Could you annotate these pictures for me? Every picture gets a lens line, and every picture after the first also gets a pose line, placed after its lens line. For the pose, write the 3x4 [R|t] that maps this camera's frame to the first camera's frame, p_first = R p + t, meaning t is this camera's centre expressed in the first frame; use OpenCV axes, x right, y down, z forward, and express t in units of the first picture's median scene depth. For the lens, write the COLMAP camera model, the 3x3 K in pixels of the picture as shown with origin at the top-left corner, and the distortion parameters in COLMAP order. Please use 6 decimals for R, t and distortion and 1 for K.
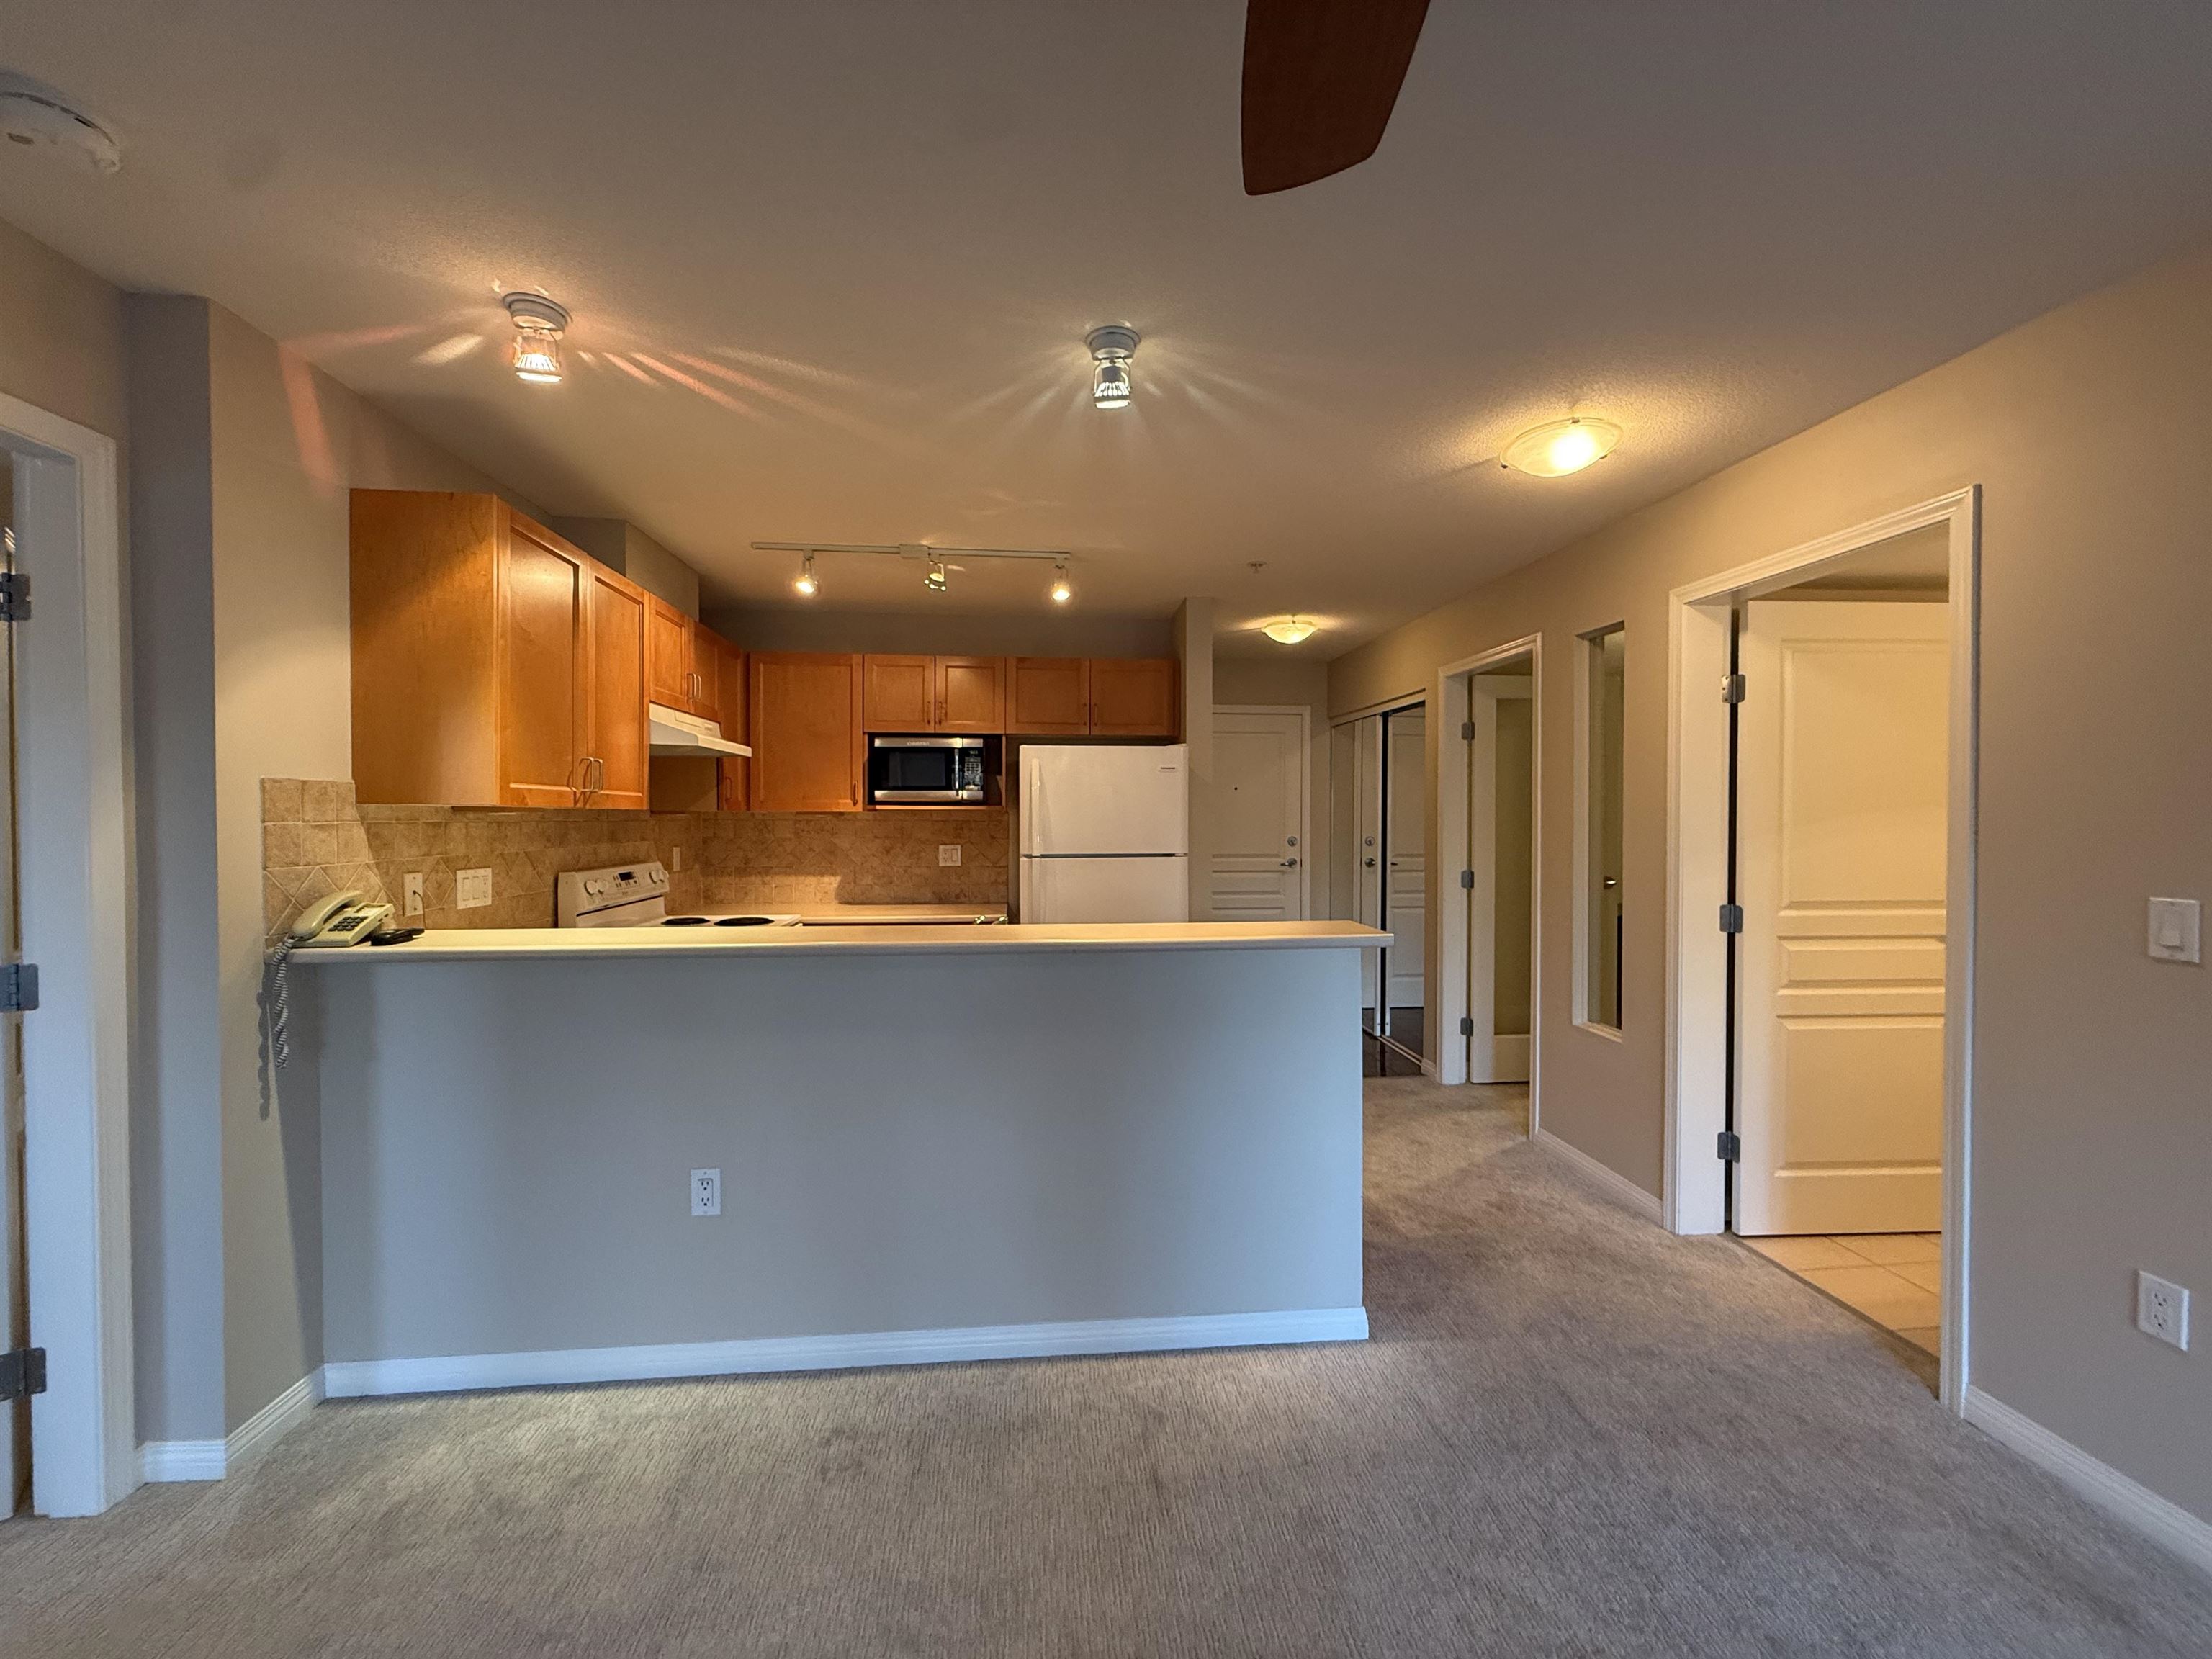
lens RADIAL K [[880.2, 0, 1103.8], [0, 880.2, 833.1], [0, 0, 1]] dist [0.000592, -0.000086]
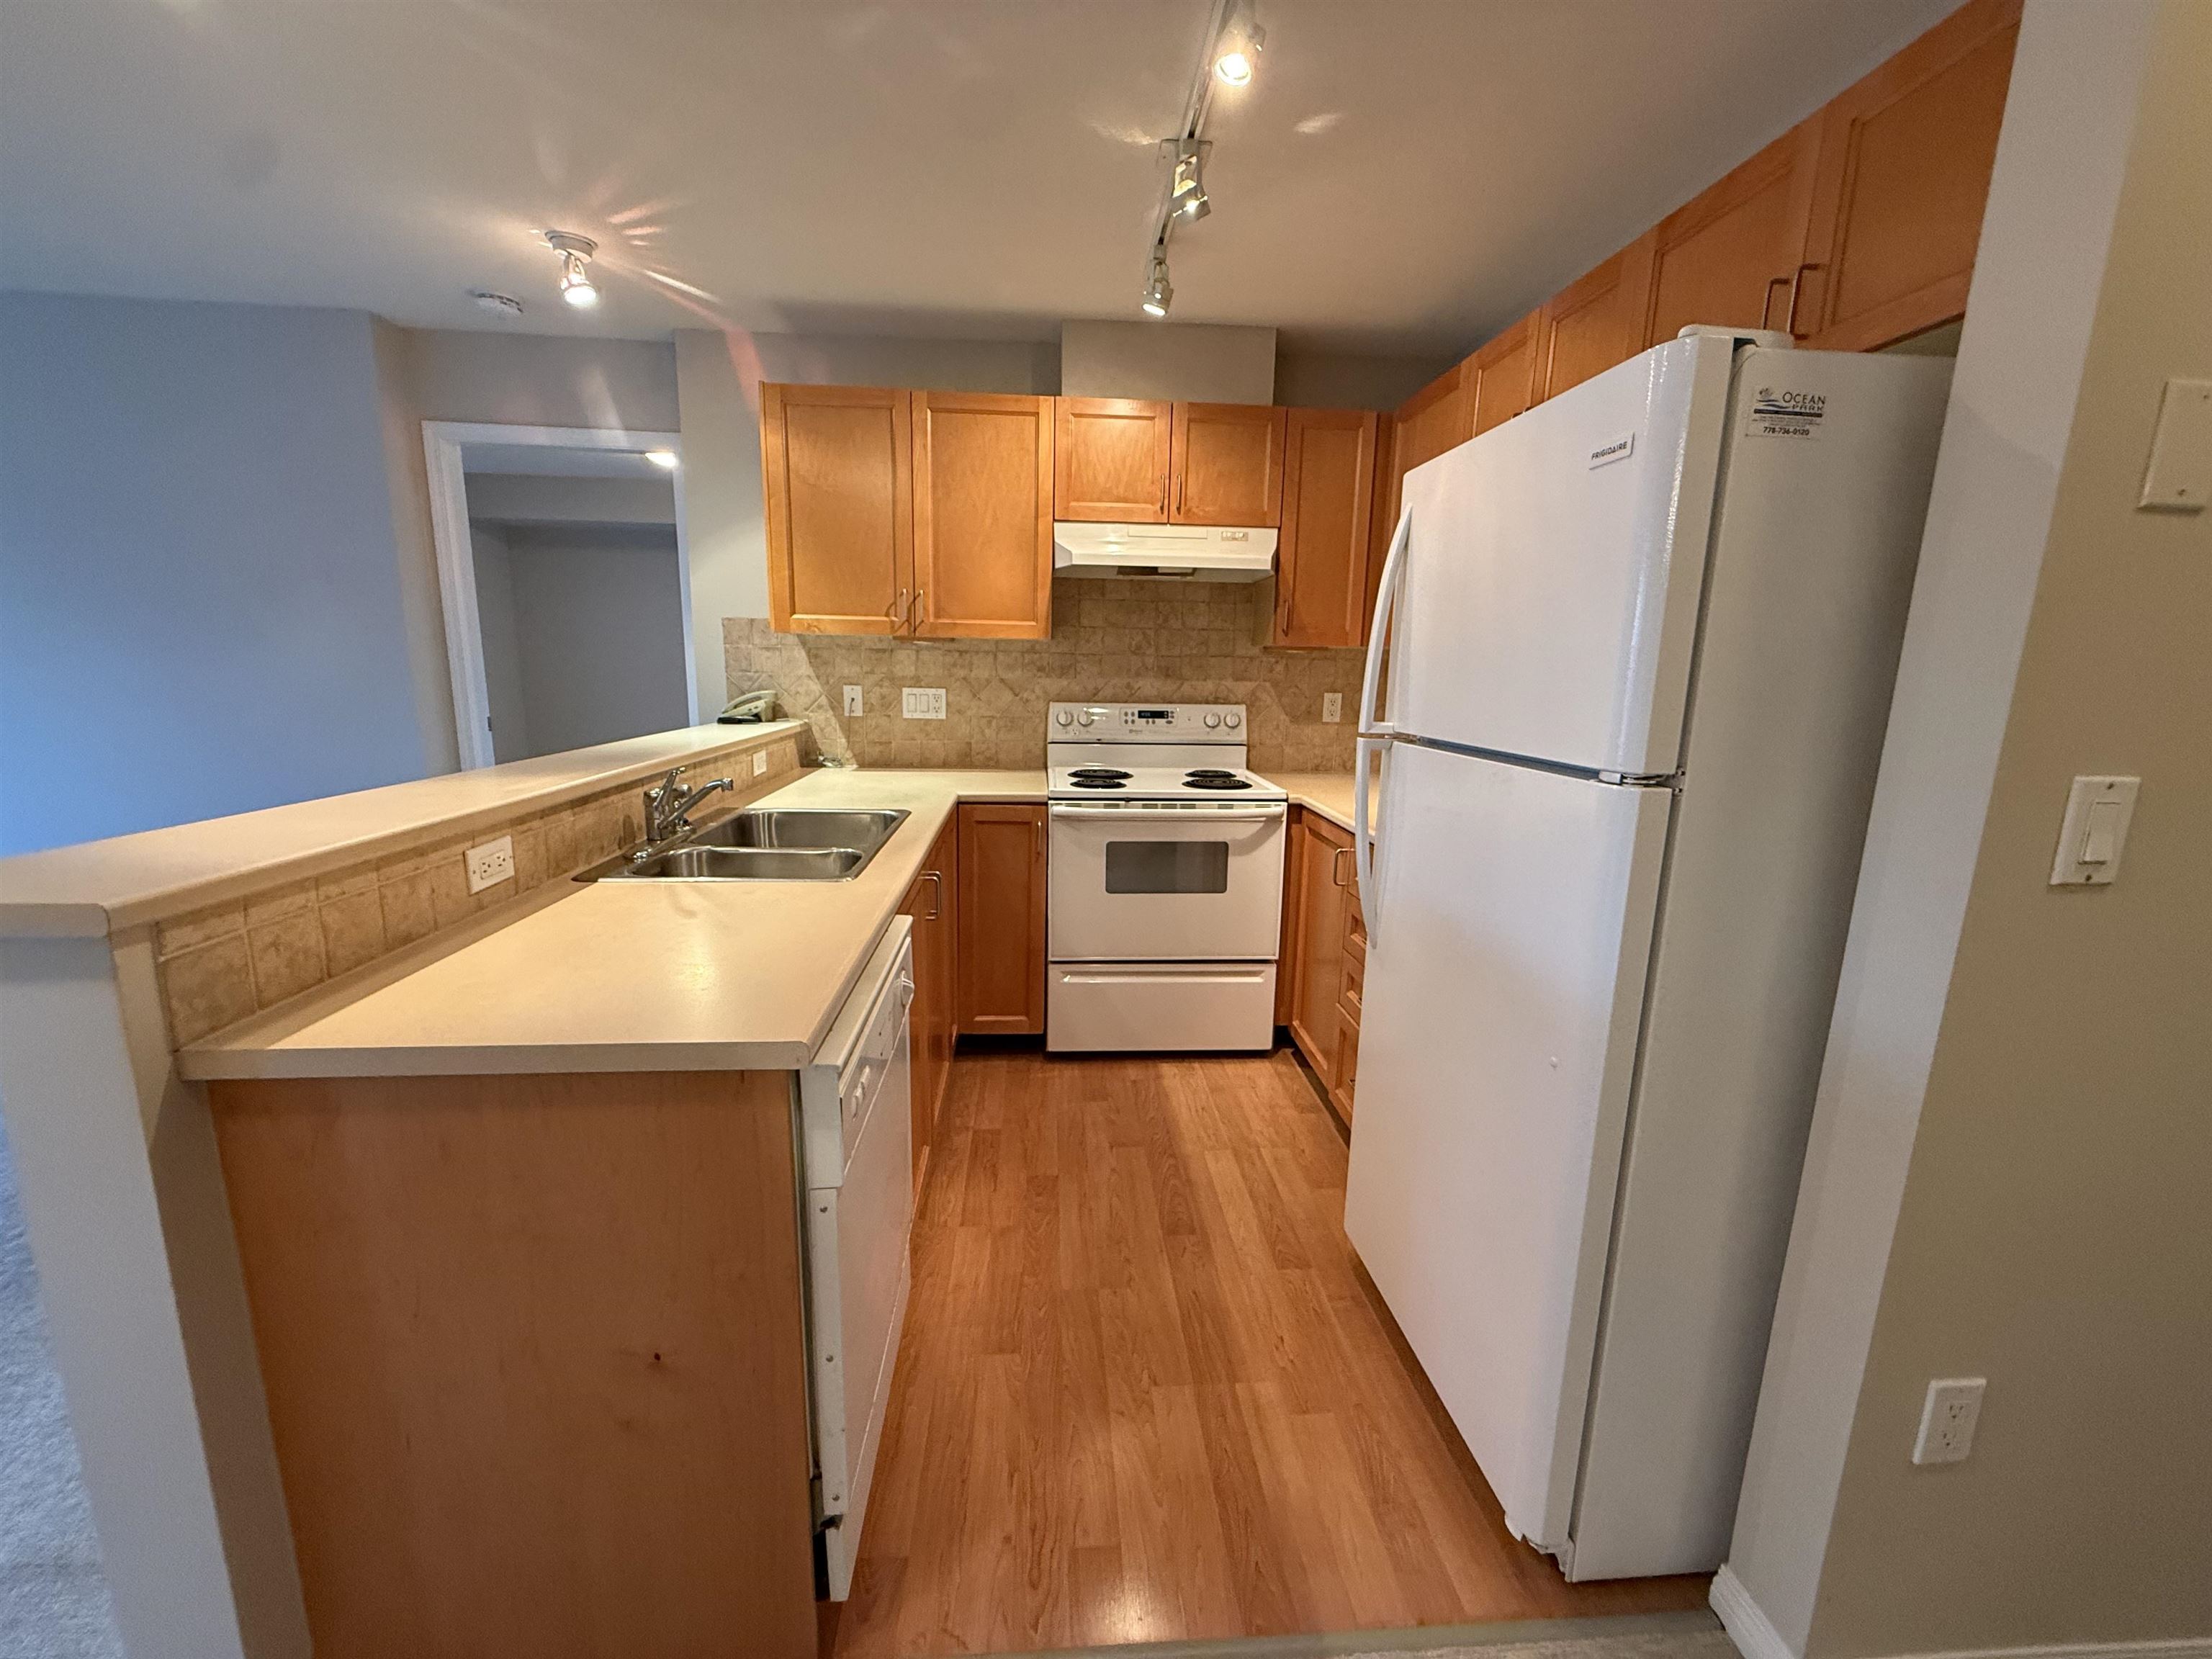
lens RADIAL K [[880.2, 0, 1103.8], [0, 880.2, 833.1], [0, 0, 1]] dist [0.000592, -0.000086]
pose [[-0.027060, 0.194291, -0.980571, 0.568772], [-0.039645, 0.979950, 0.195262, -0.011928], [0.998847, 0.044158, -0.018815, 1.330714]]
